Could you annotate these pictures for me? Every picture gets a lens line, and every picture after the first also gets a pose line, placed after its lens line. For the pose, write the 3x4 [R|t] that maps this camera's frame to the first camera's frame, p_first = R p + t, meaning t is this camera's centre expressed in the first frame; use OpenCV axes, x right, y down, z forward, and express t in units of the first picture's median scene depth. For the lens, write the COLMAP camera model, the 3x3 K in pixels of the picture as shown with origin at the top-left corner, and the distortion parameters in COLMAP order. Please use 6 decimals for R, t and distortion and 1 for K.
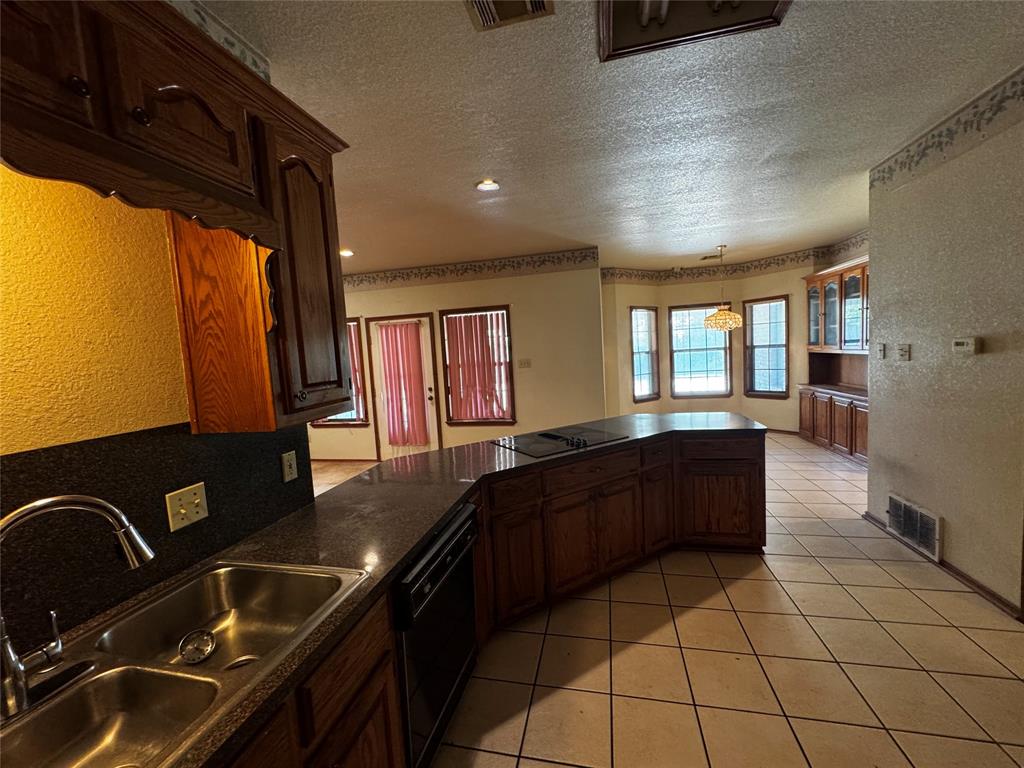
lens RADIAL K [[408.1, 0, 513.5], [0, 408.1, 385.1], [0, 0, 1]] dist [-0.001814, -0.001197]
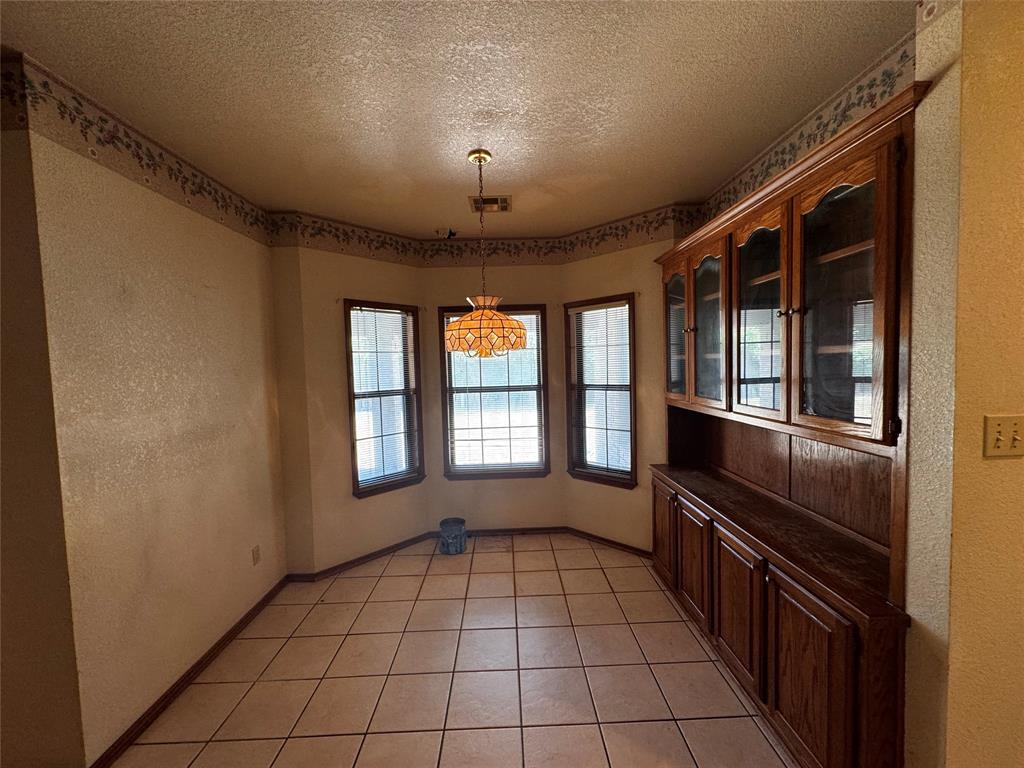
lens RADIAL K [[408.1, 0, 519.2], [0, 408.1, 388.1], [0, 0, 1]] dist [-0.001814, -0.001197]
pose [[0.960416, 0.003320, 0.278549, 0.350190], [0.003255, 0.999727, -0.023137, -0.078278], [-0.278550, 0.023128, 0.960143, 0.486873]]
